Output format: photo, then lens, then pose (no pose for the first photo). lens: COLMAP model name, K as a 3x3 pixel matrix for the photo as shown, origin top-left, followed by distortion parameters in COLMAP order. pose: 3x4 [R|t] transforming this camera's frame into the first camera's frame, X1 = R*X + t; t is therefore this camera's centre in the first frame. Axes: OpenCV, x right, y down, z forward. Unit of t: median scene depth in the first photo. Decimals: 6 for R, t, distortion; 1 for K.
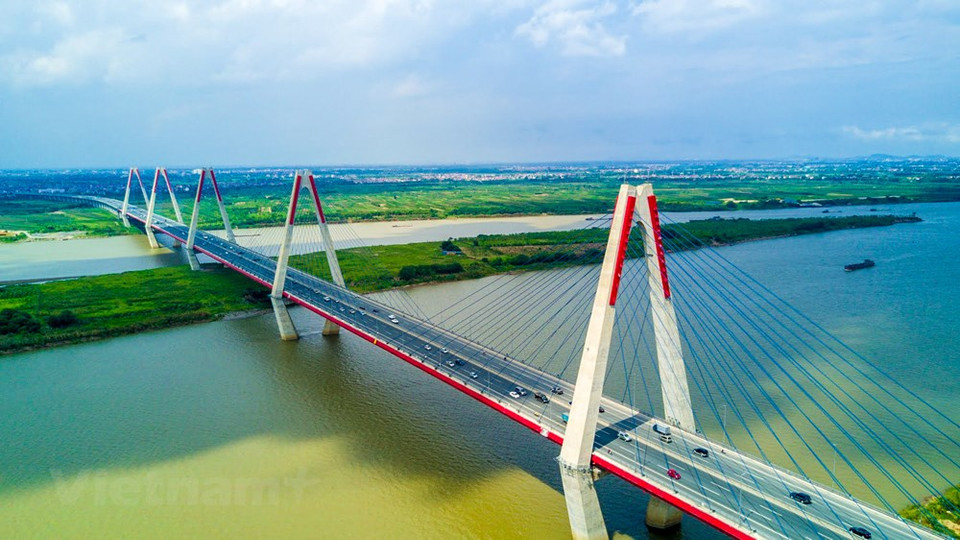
lens RADIAL K [[763.0, 0, 480.0], [0, 763.0, 270.0], [0, 0, 1]] dist [0.001041, 0.000563]
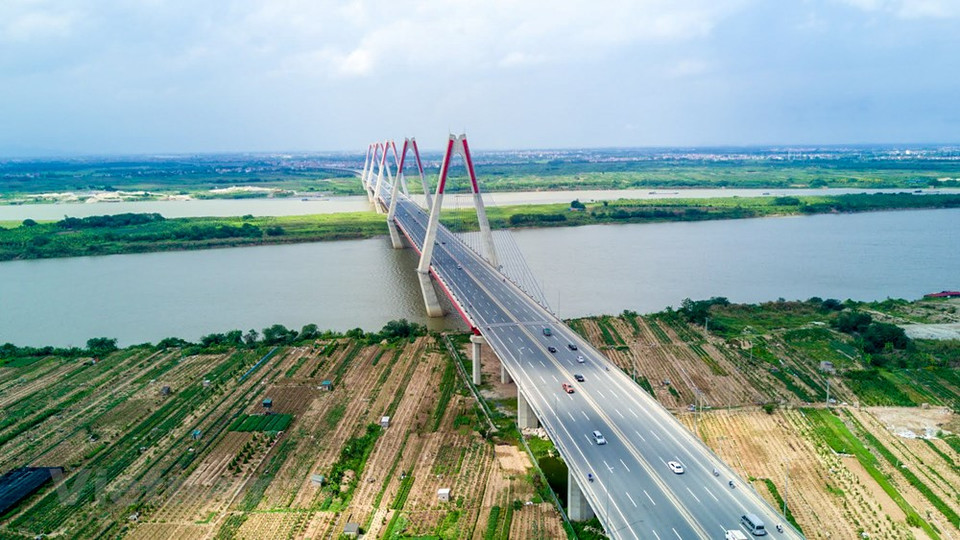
lens RADIAL K [[779.8, 0, 480.0], [0, 779.8, 270.0], [0, 0, 1]] dist [-0.001415, 0.002890]
pose [[0.936875, 0.053292, -0.345578, 0.270805], [-0.047154, 0.998545, 0.026148, 0.052216], [0.346469, -0.008202, 0.938025, -0.248631]]
